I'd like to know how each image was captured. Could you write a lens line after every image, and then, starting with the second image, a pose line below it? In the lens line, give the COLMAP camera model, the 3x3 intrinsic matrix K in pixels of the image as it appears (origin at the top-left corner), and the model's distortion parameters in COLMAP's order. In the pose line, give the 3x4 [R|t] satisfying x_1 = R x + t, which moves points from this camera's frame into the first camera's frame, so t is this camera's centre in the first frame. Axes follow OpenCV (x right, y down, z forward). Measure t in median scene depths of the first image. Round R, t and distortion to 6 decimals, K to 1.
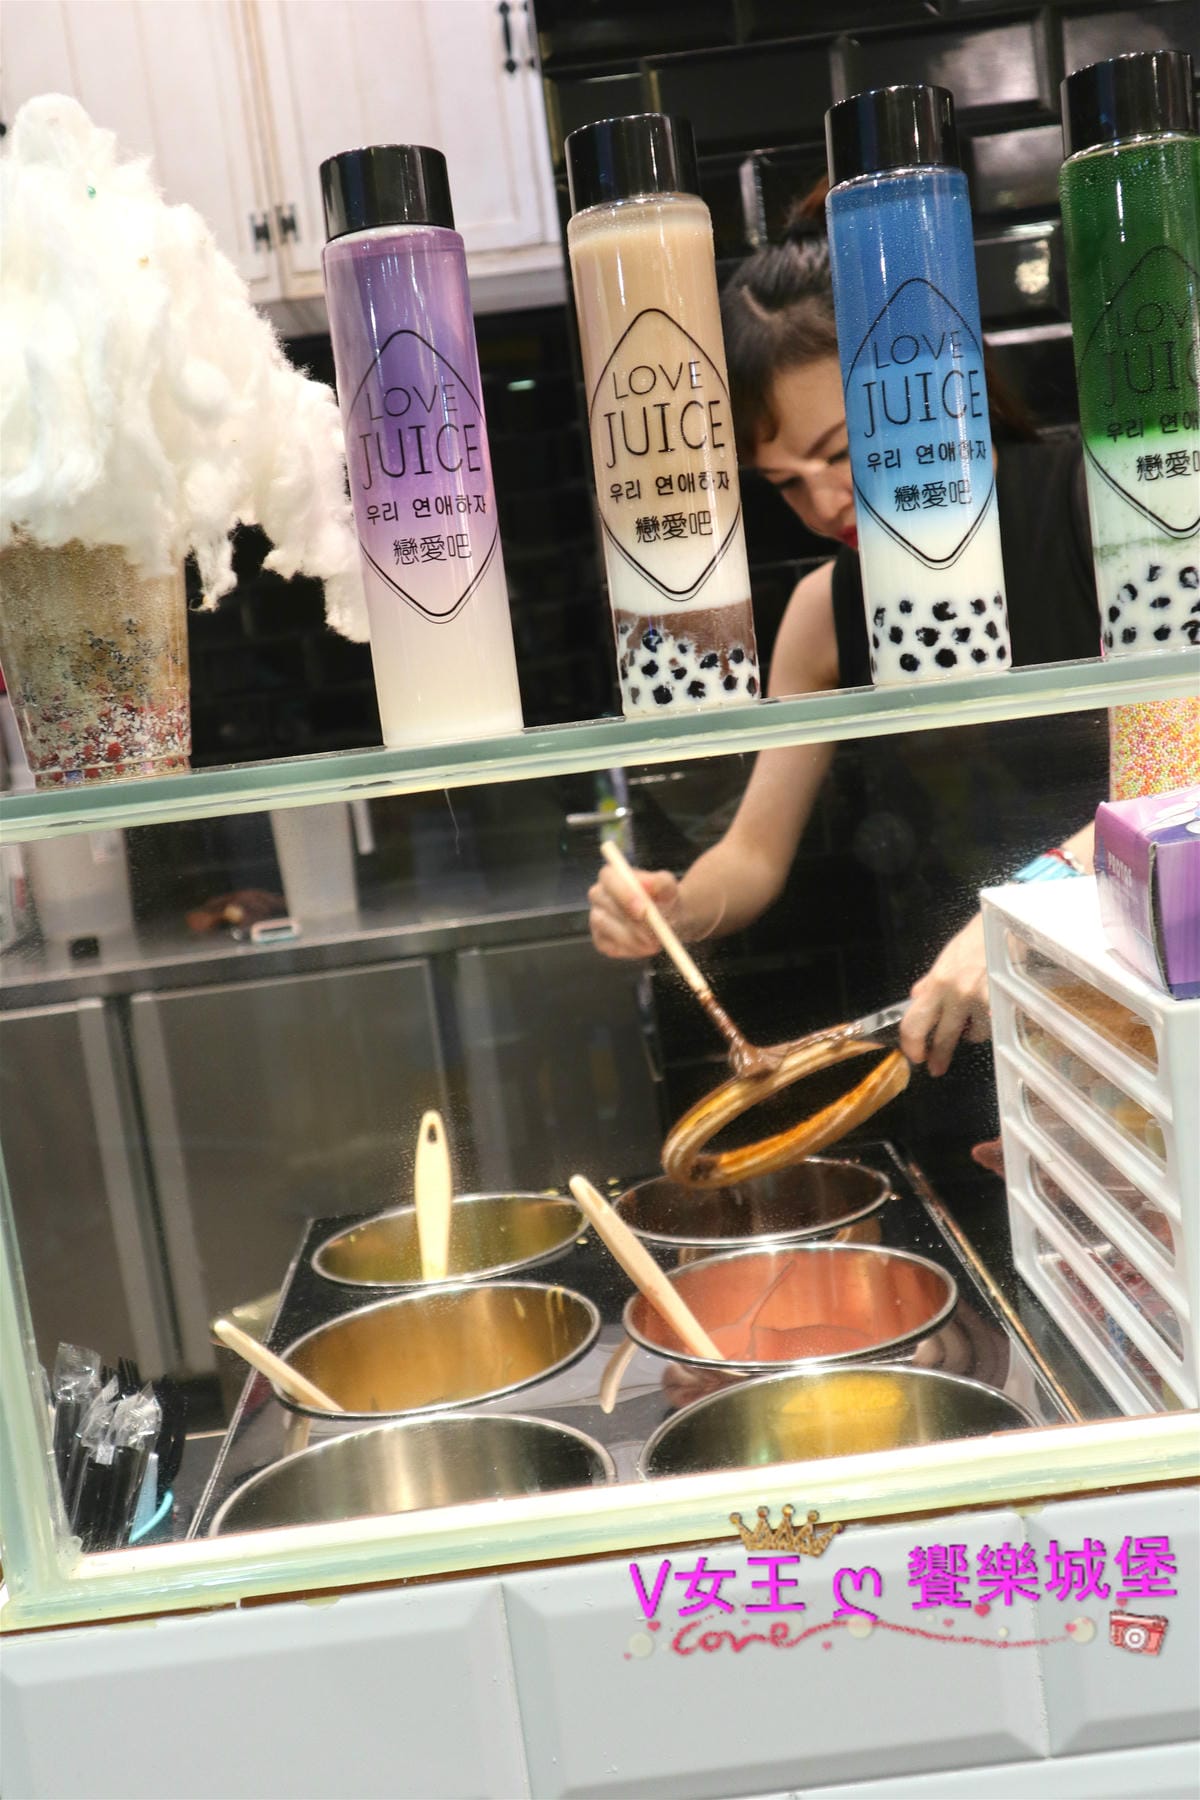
lens RADIAL K [[2015.1, 0, 600.0], [0, 2015.1, 900.0], [0, 0, 1]] dist [0.019722, 0.025405]
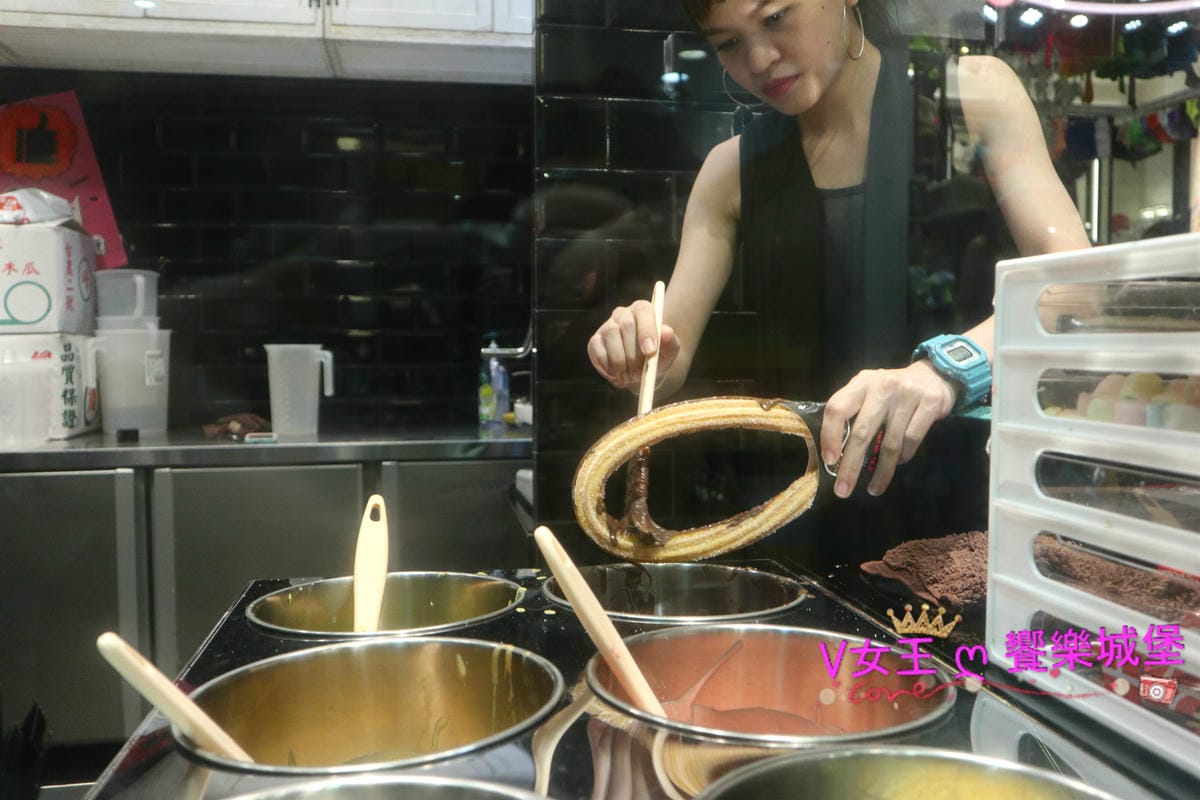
lens RADIAL K [[1042.8, 0, 600.0], [0, 1042.8, 400.0], [0, 0, 1]] dist [0.026323, 0.003090]
pose [[0.983252, 0.119937, 0.137225, -0.019491], [-0.105128, 0.988298, -0.110519, 0.042000], [-0.148875, 0.094242, 0.984355, 0.163986]]
